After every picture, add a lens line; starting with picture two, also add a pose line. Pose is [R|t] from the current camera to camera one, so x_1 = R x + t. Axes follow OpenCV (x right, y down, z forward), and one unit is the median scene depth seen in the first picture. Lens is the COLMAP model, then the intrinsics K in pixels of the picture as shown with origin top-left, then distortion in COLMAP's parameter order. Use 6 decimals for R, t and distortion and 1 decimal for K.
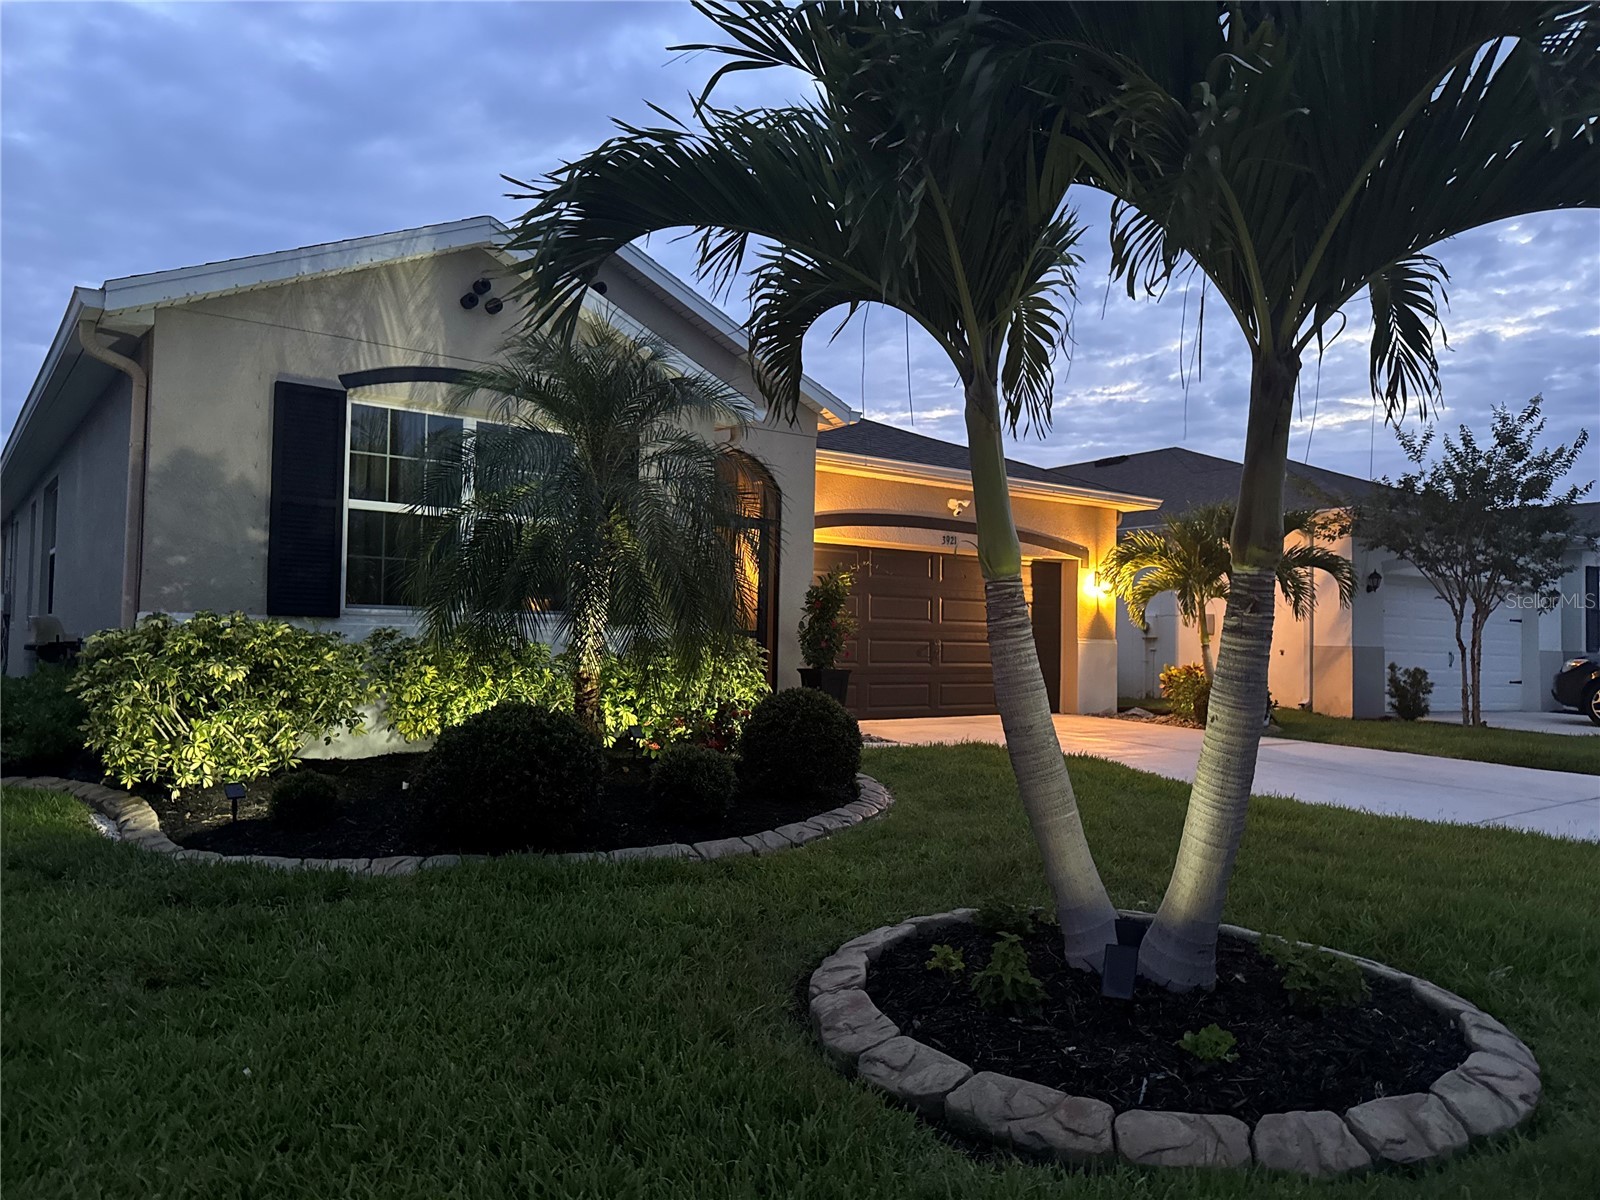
lens RADIAL K [[1094.5, 0, 800.0], [0, 1094.5, 600.0], [0, 0, 1]] dist [0.105249, -0.172727]
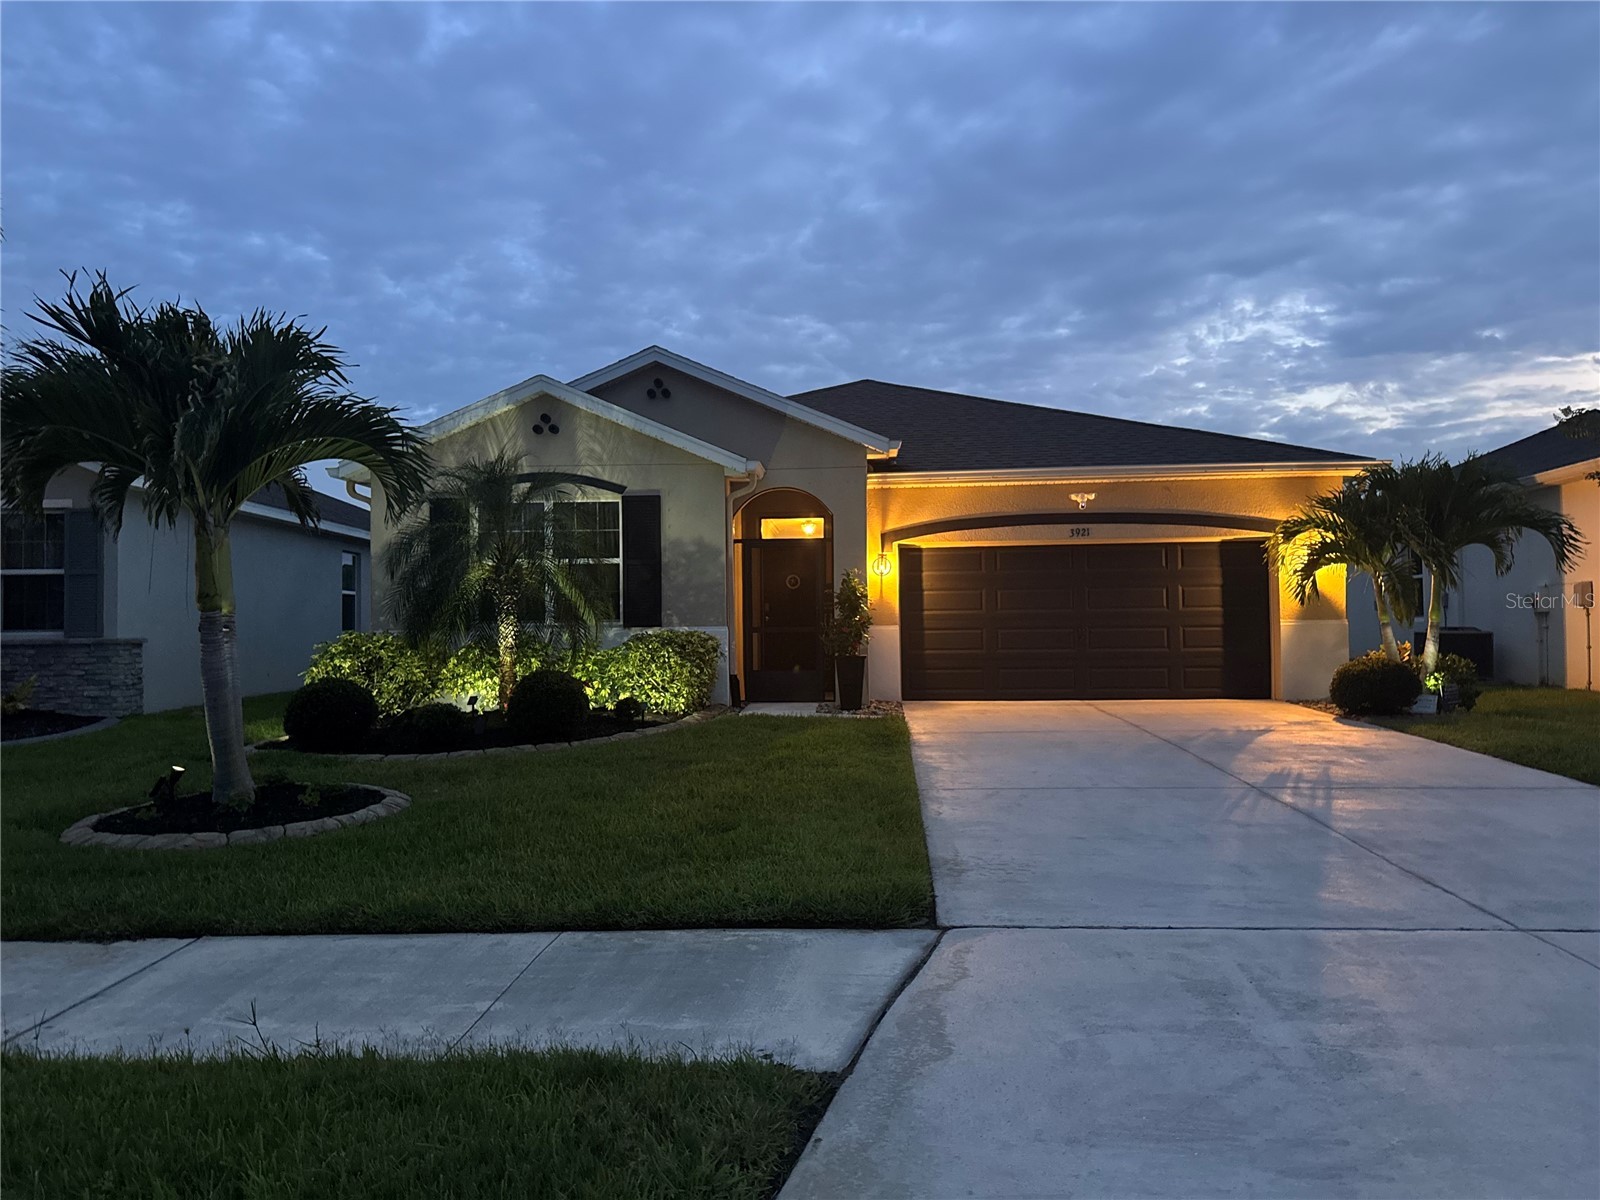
lens RADIAL K [[1094.5, 0, 800.0], [0, 1094.5, 600.0], [0, 0, 1]] dist [0.105249, -0.172727]
pose [[0.749151, -0.047027, -0.660728, 0.905267], [0.050297, 0.998635, -0.014049, 0.016642], [0.660487, -0.022708, 0.750494, 0.037115]]
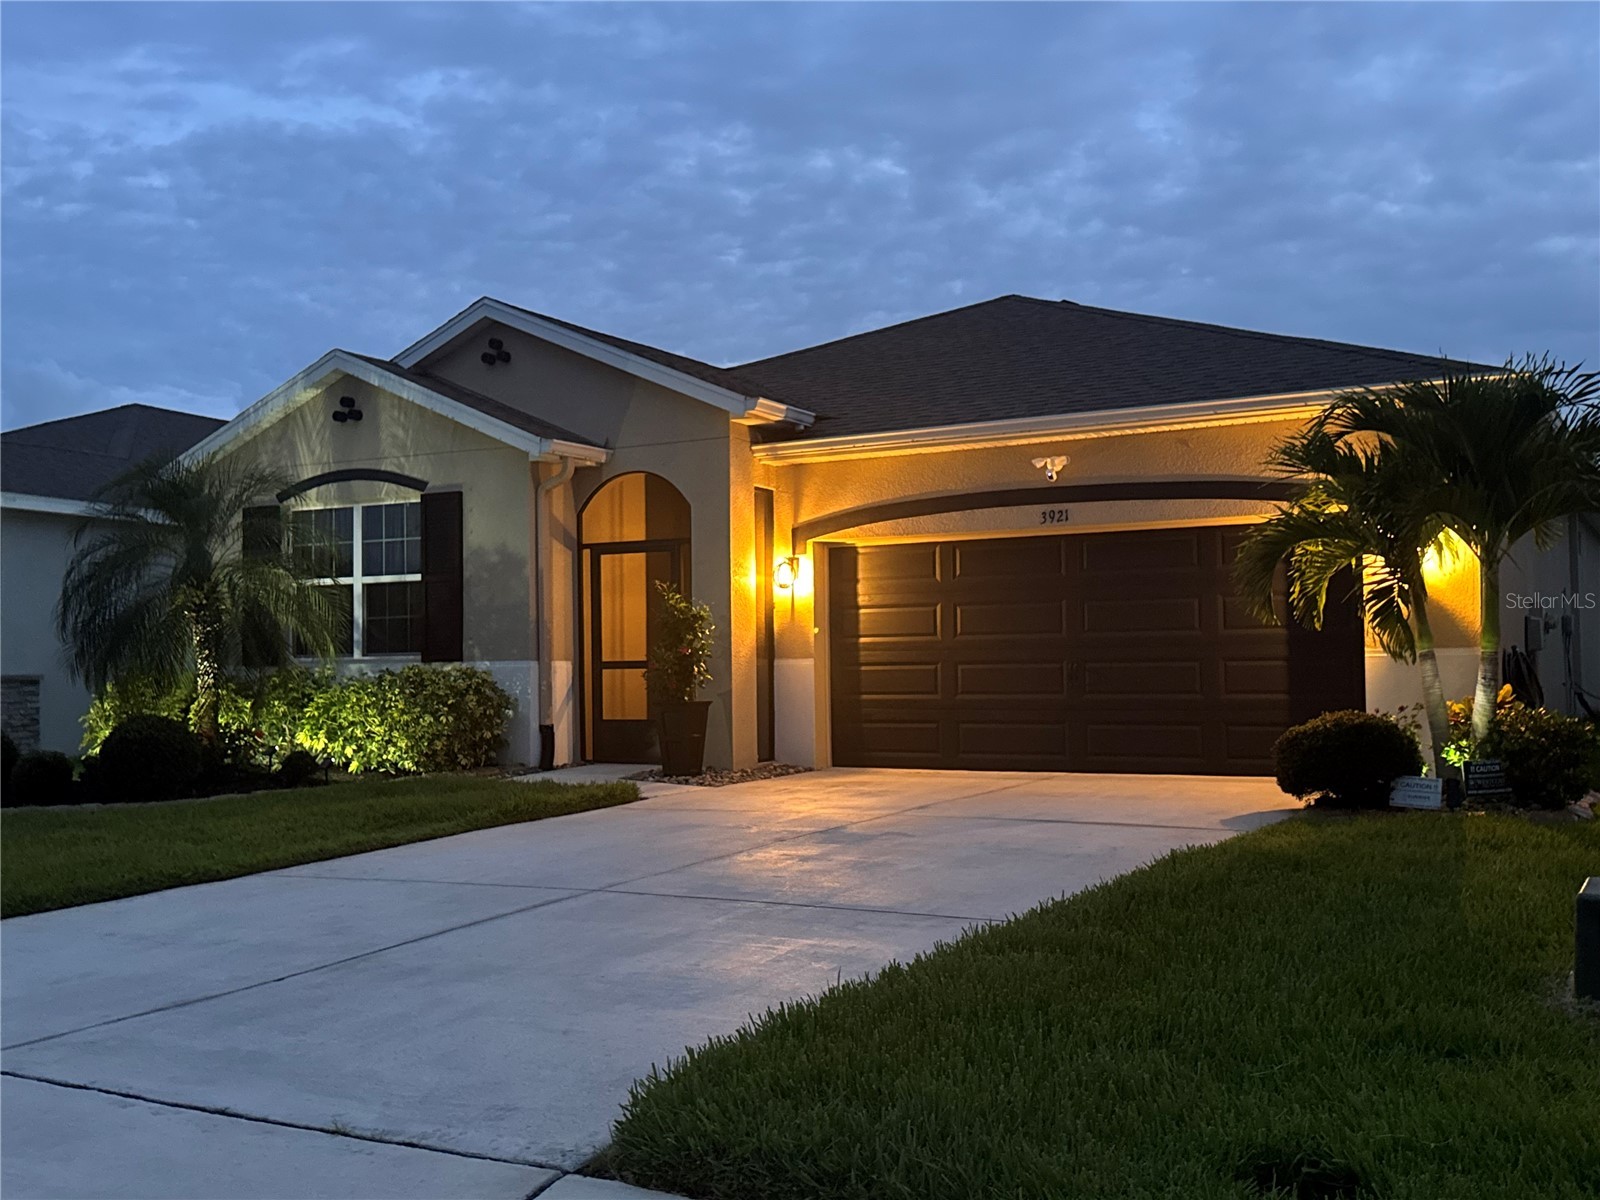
lens RADIAL K [[1540.7, 0, 800.0], [0, 1540.7, 600.0], [0, 0, 1]] dist [0.034376, 0.000843]
pose [[0.408341, -0.066542, -0.910401, 1.361973], [0.052113, 0.997412, -0.049527, 0.053915], [0.911341, -0.027219, 0.410752, 0.645774]]
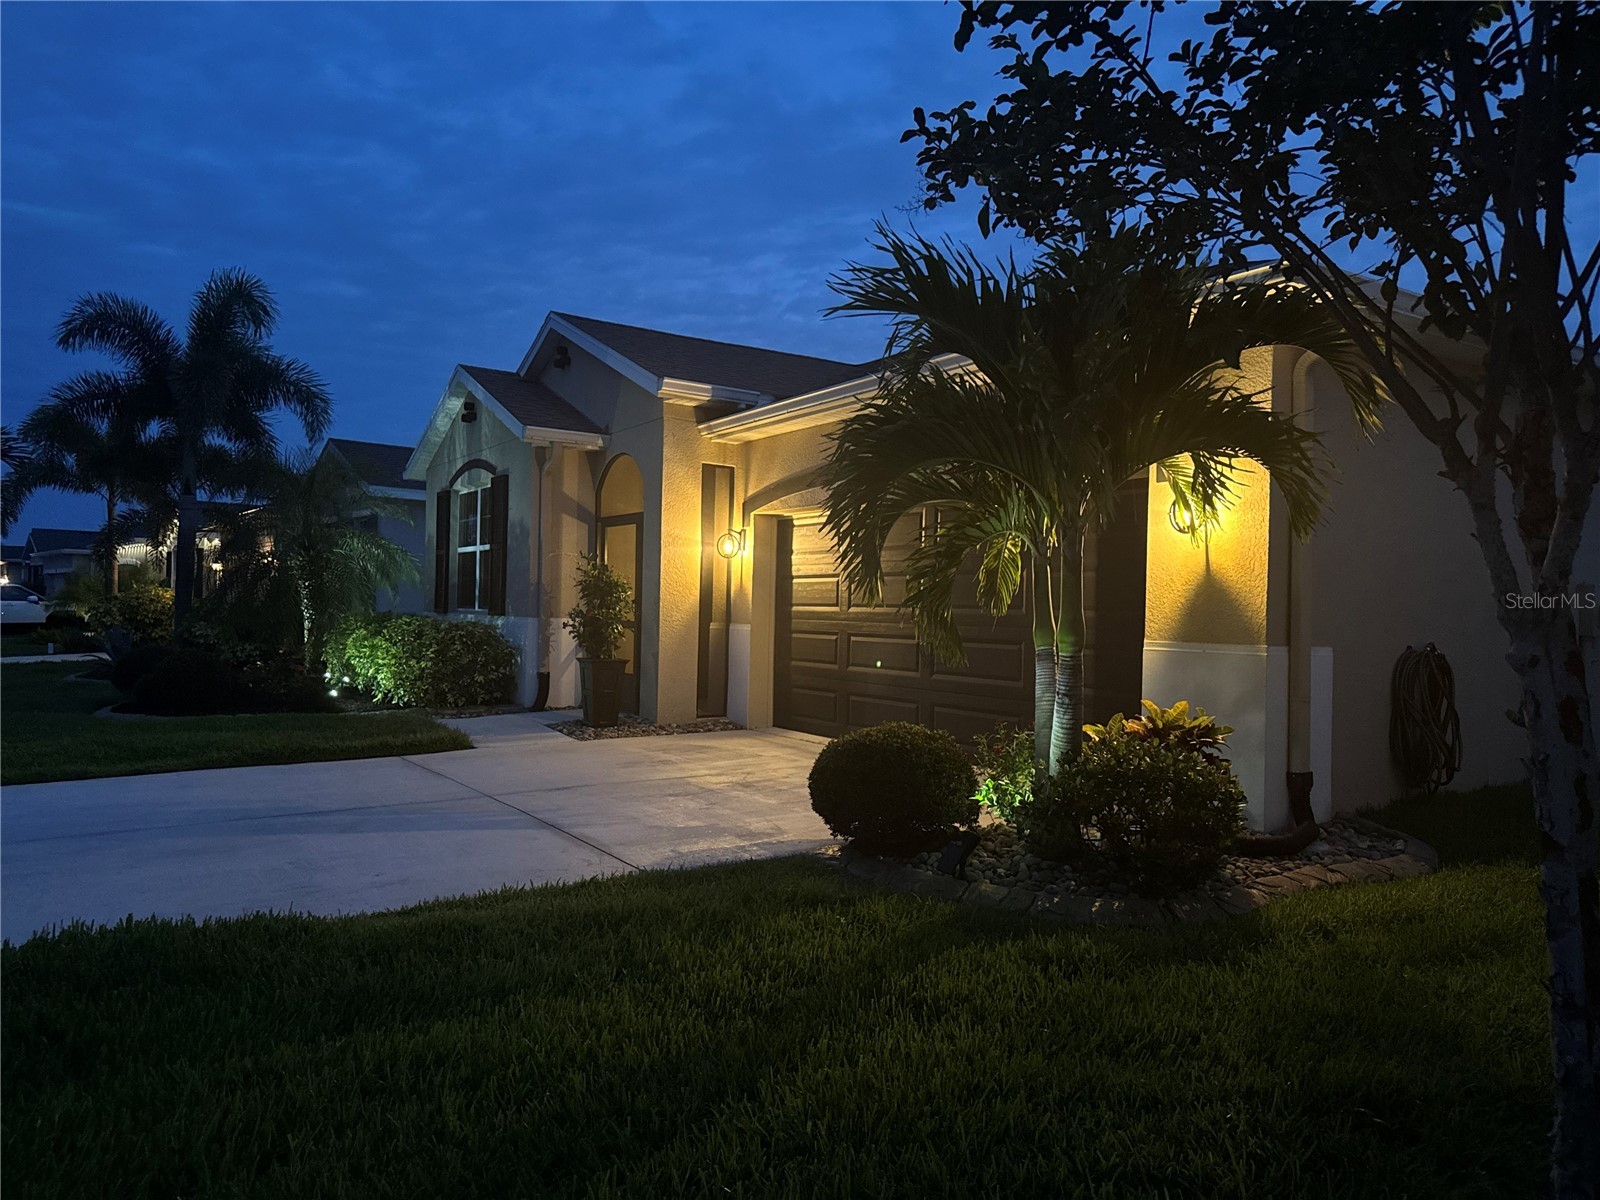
lens RADIAL K [[1094.5, 0, 800.0], [0, 1094.5, 600.0], [0, 0, 1]] dist [0.105249, -0.172727]
pose [[-0.081266, -0.045728, -0.995643, 1.123243], [-0.000125, 0.998947, -0.045869, 0.063911], [0.996692, -0.003603, -0.081186, 1.417299]]
